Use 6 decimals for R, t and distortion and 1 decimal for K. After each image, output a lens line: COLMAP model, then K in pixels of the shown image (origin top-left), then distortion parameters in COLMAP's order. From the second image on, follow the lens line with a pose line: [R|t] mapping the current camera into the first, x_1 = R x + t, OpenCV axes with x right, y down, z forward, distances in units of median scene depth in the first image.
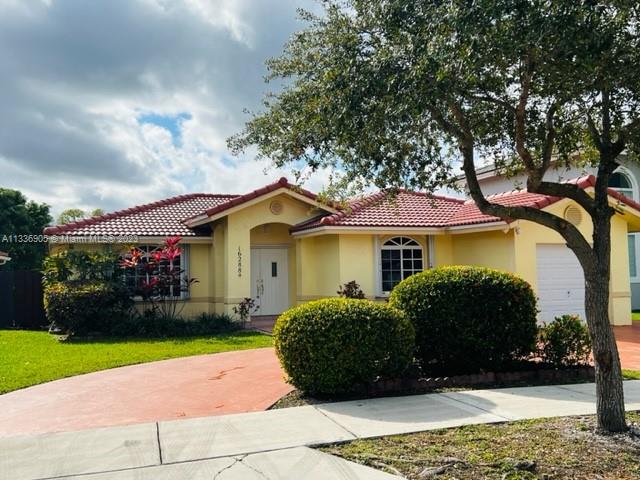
lens RADIAL K [[623.8, 0, 319.0], [0, 623.8, 238.6], [0, 0, 1]] dist [0.067704, 0.000000]
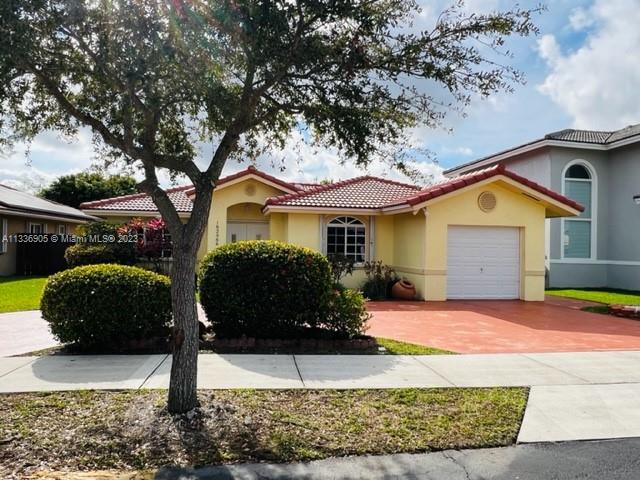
lens RADIAL K [[475.7, 0, 321.4], [0, 475.7, 240.7], [0, 0, 1]] dist [0.027999, 0.001093]
pose [[0.980534, 0.035441, -0.193125, 0.263599], [-0.026482, 0.998459, 0.048776, 0.000272], [0.194556, -0.042712, 0.979961, 0.106896]]
